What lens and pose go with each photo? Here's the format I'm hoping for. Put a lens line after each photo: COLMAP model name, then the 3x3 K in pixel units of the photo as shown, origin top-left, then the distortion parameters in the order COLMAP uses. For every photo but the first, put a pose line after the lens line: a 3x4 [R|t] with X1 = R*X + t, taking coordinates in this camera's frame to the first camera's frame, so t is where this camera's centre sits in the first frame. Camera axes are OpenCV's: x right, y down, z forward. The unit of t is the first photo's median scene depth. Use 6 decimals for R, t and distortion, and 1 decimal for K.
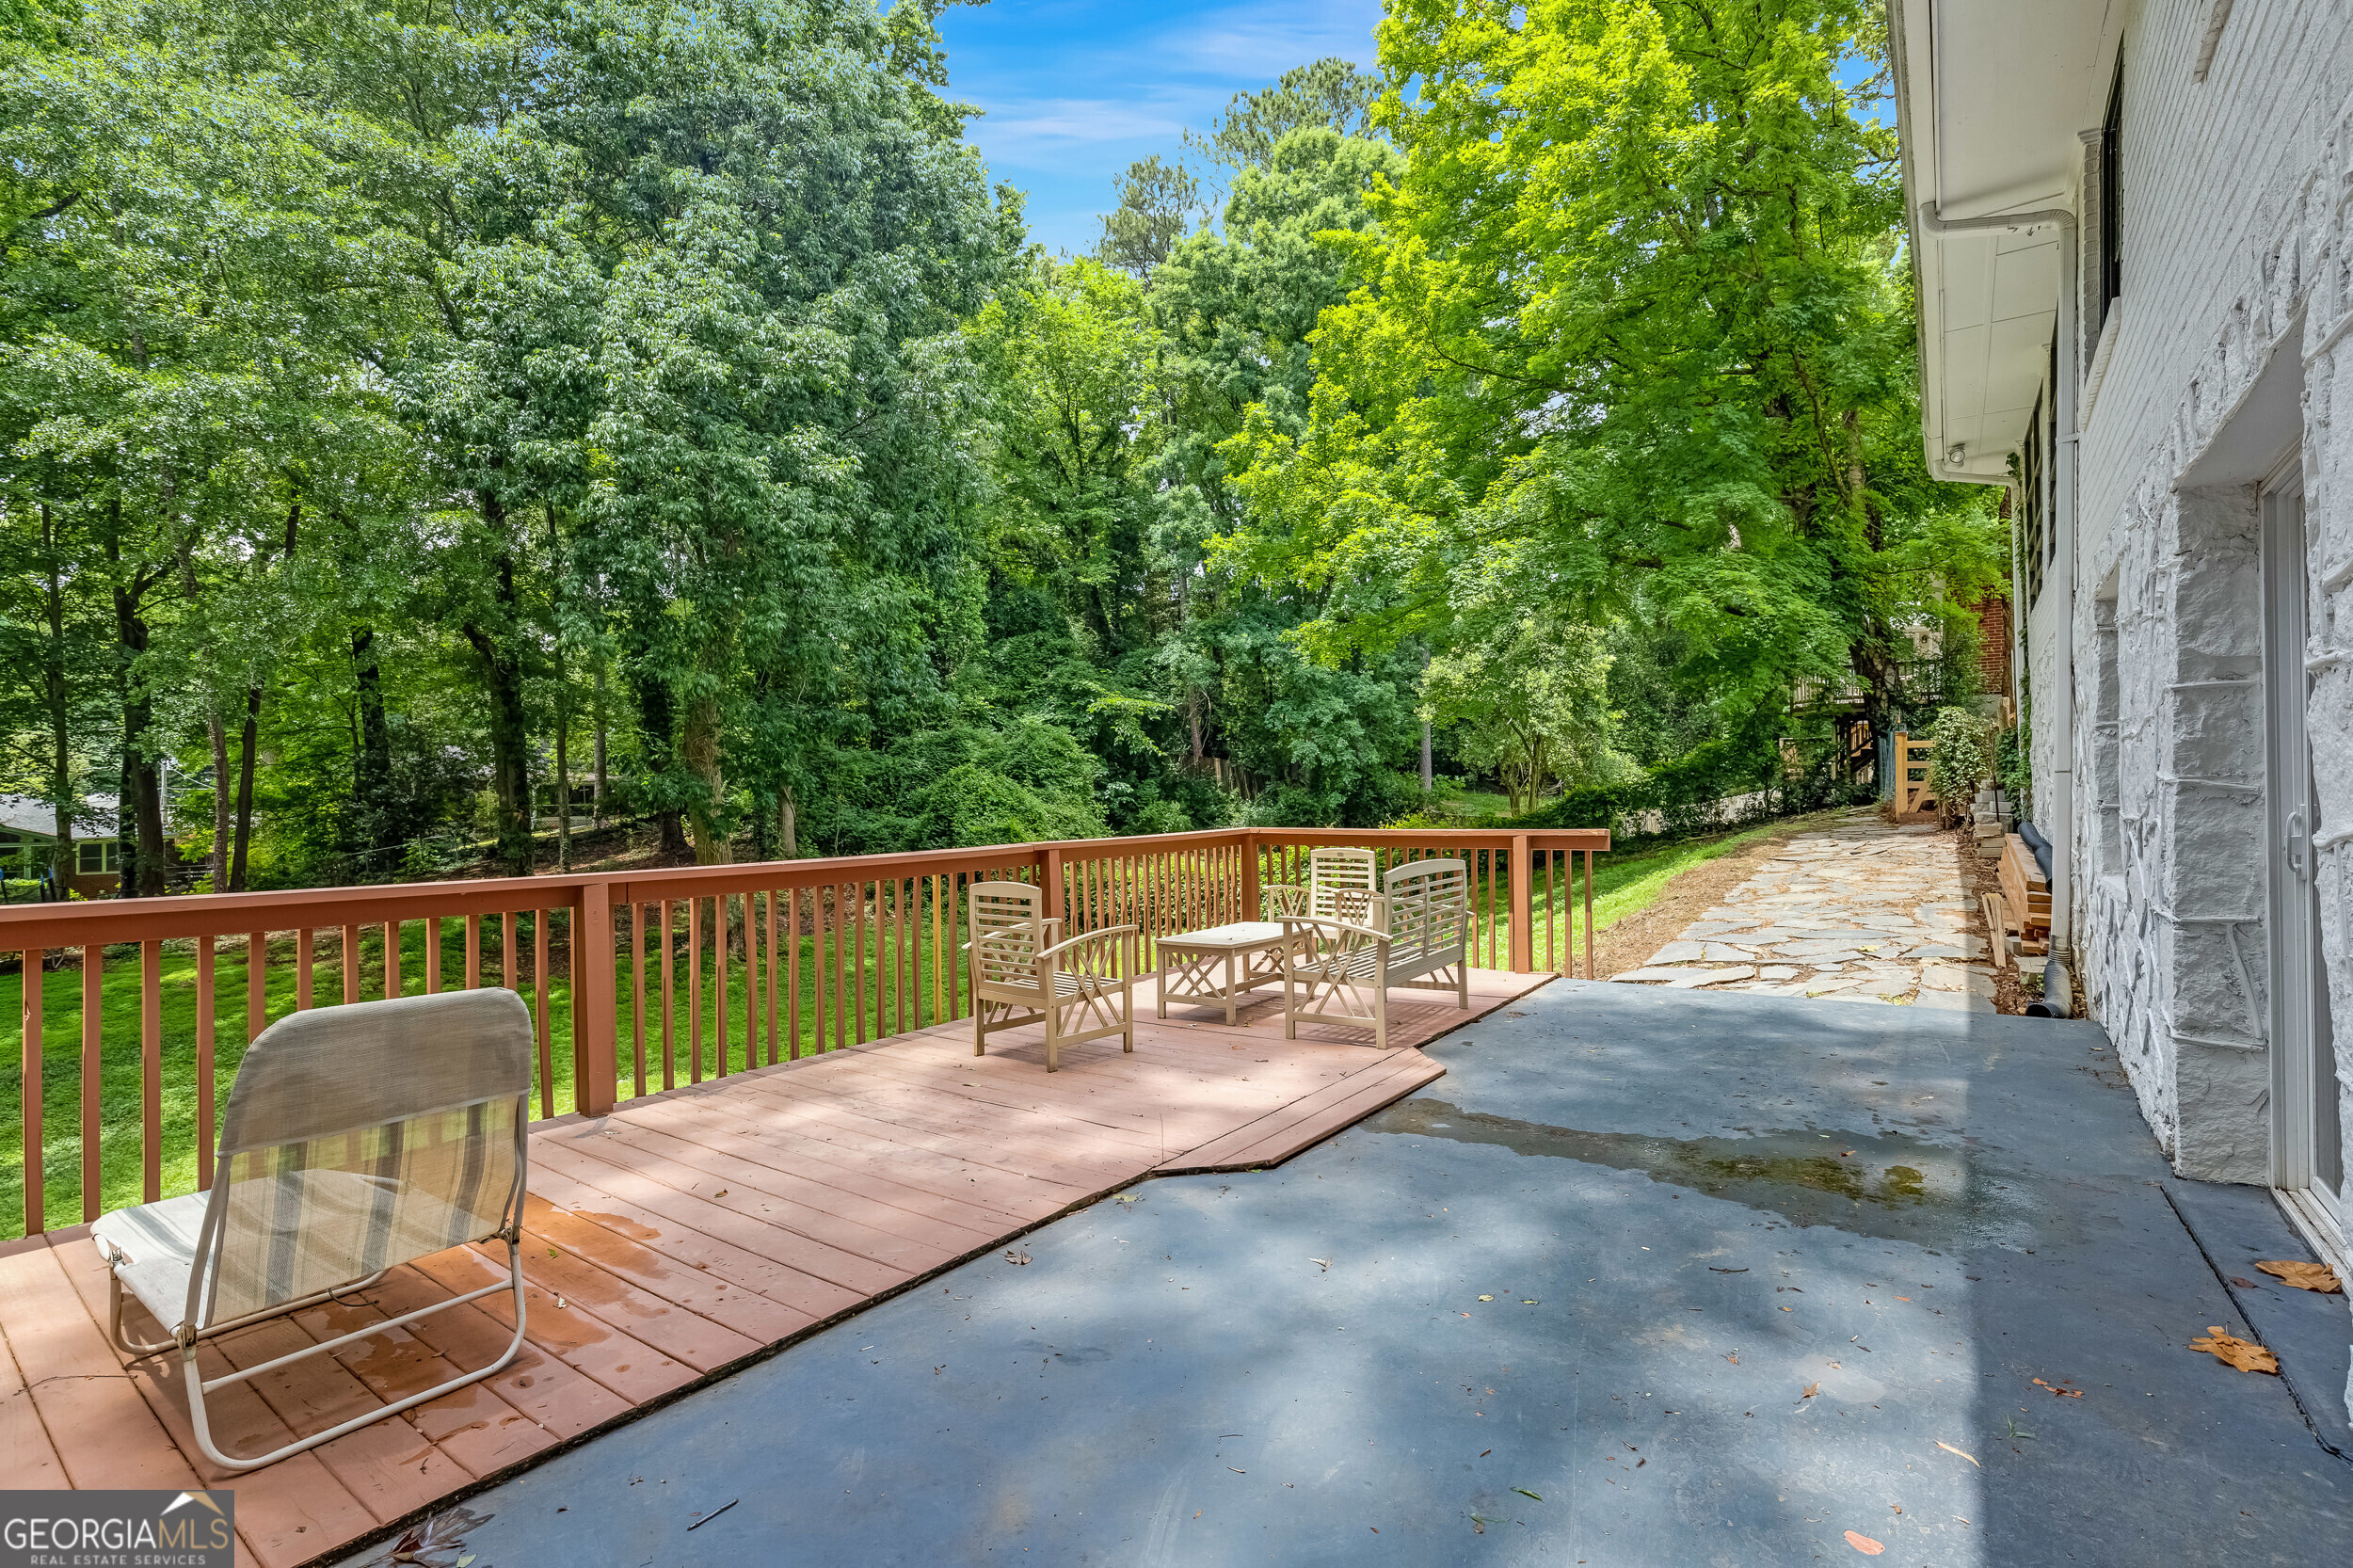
lens RADIAL K [[1075.3, 0, 1176.5], [0, 1075.3, 784.0], [0, 0, 1]] dist [-0.000263, 0.000451]
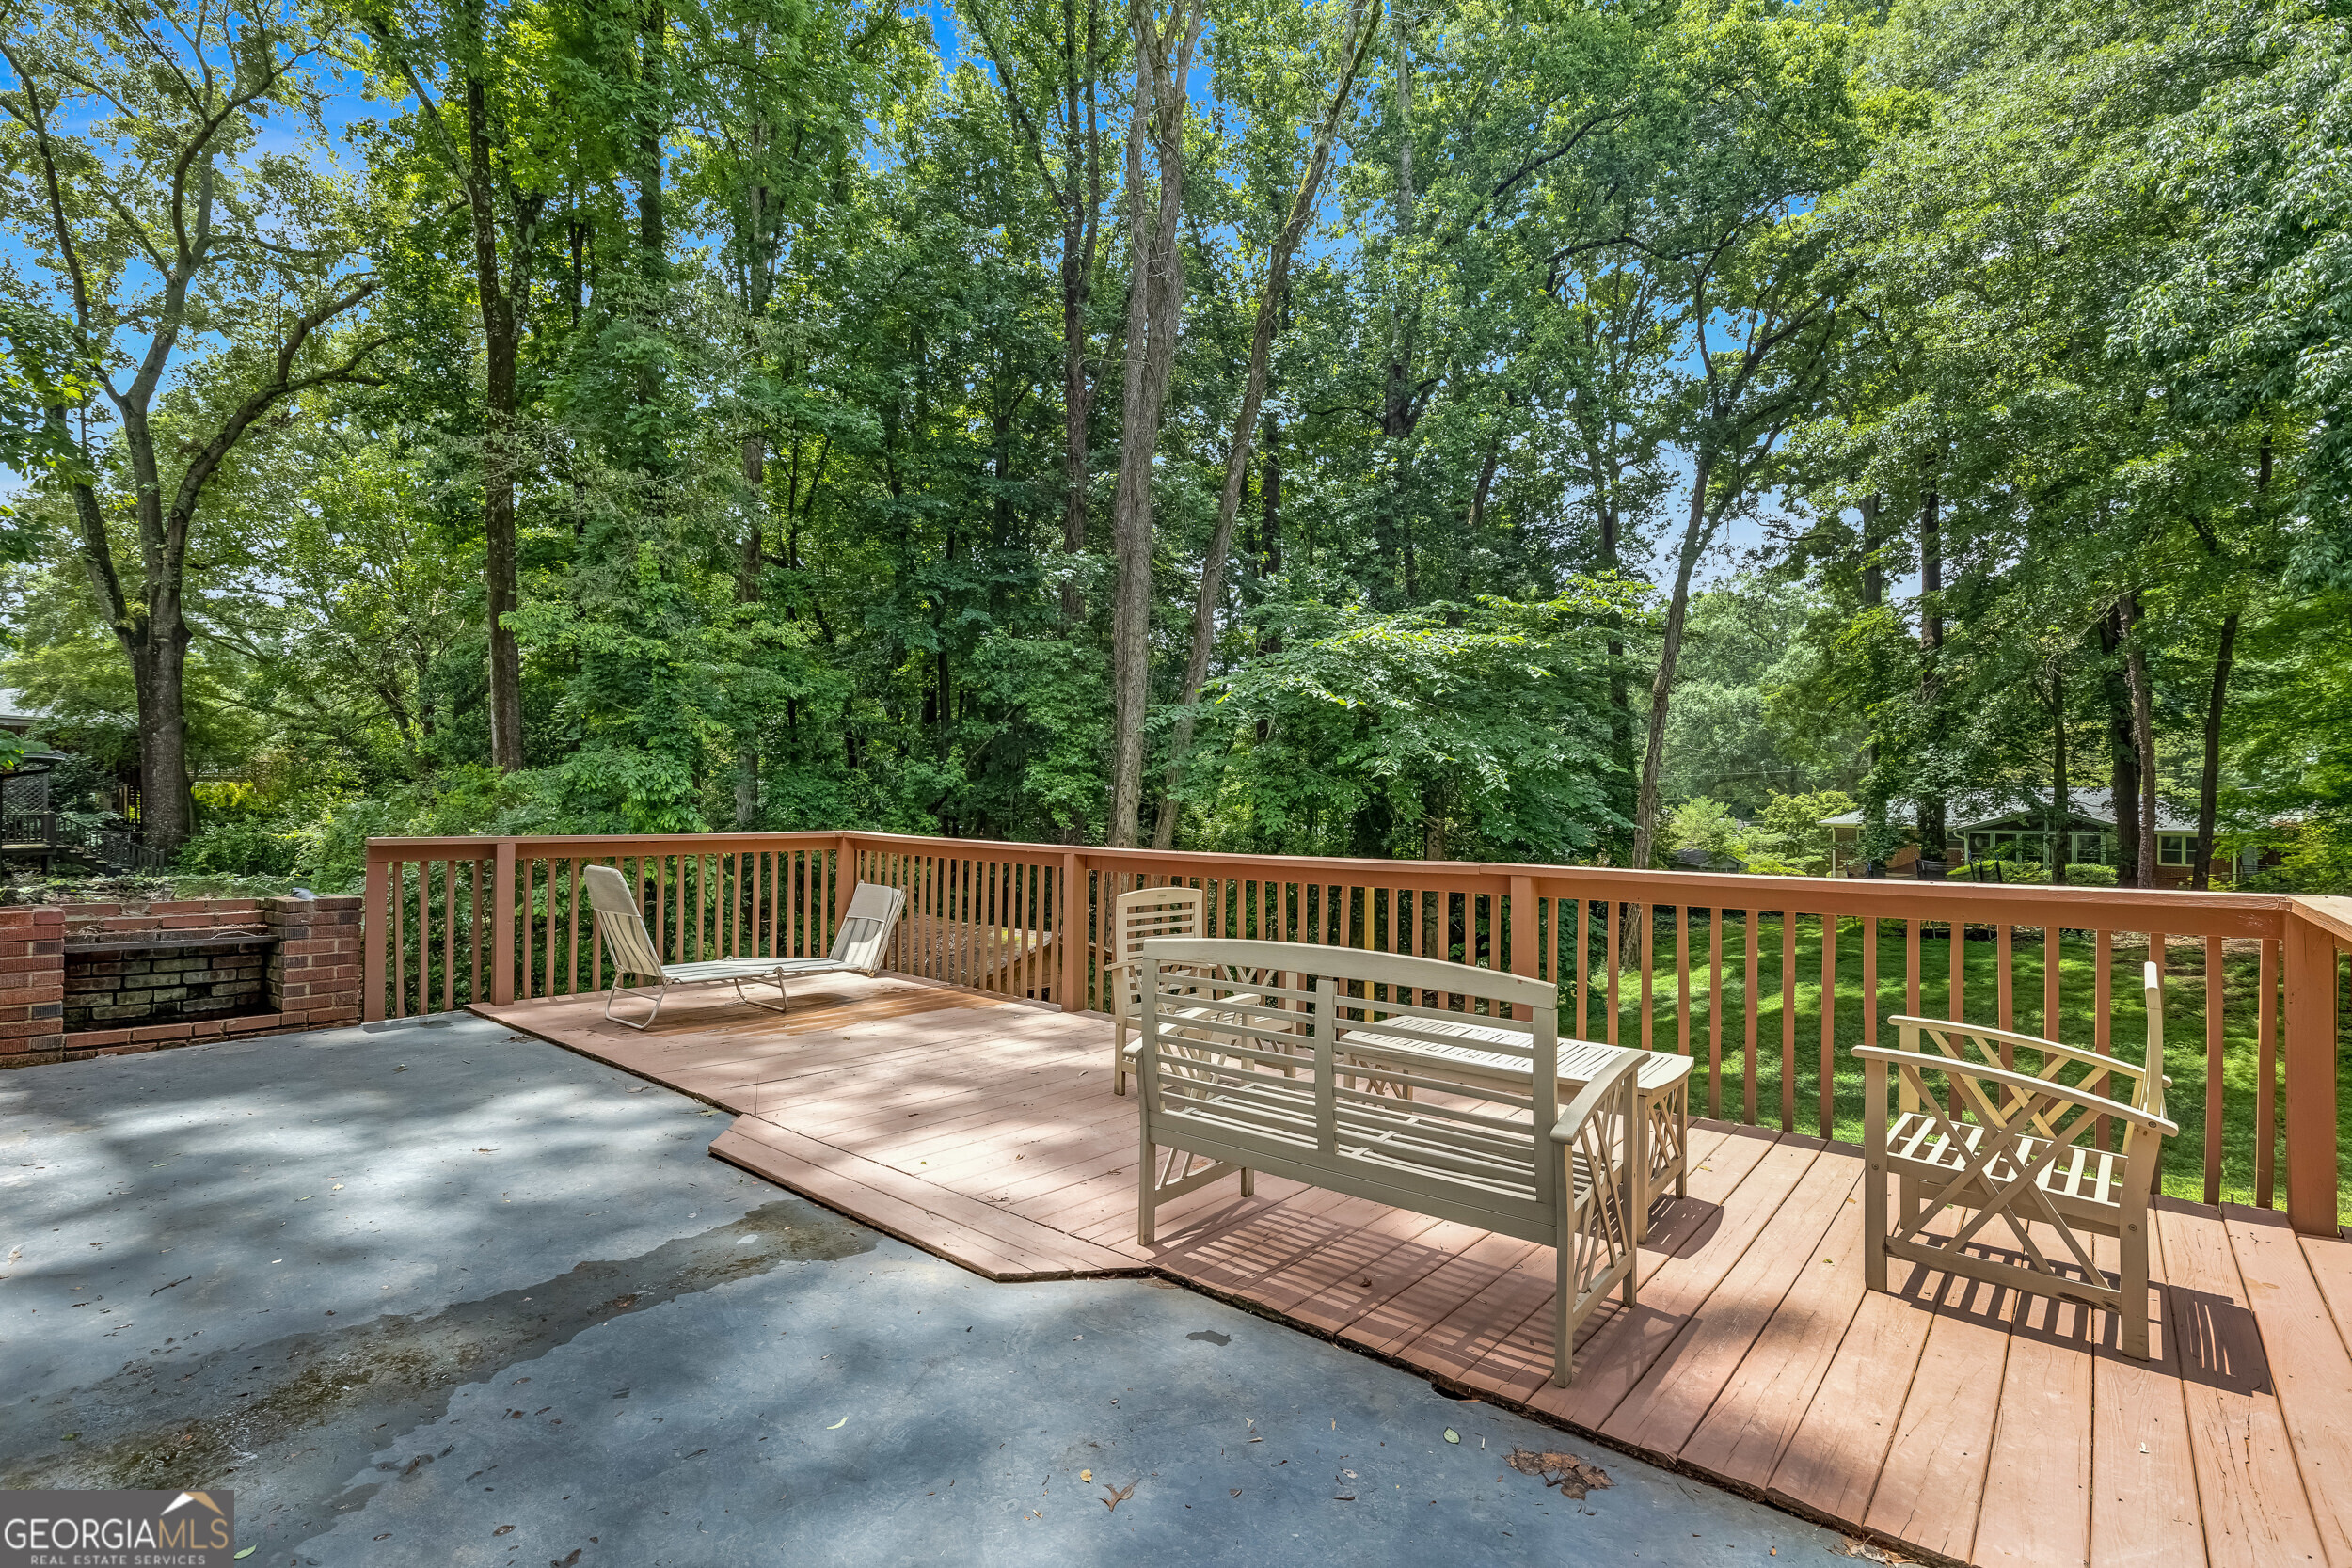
lens RADIAL K [[1074.8, 0, 1176.0], [0, 1074.8, 784.0], [0, 0, 1]] dist [-0.000263, 0.000451]
pose [[-0.059613, -0.005721, -0.998205, 1.039004], [0.011654, 0.999911, -0.006427, 0.016223], [0.998154, -0.012016, -0.059541, 1.475610]]
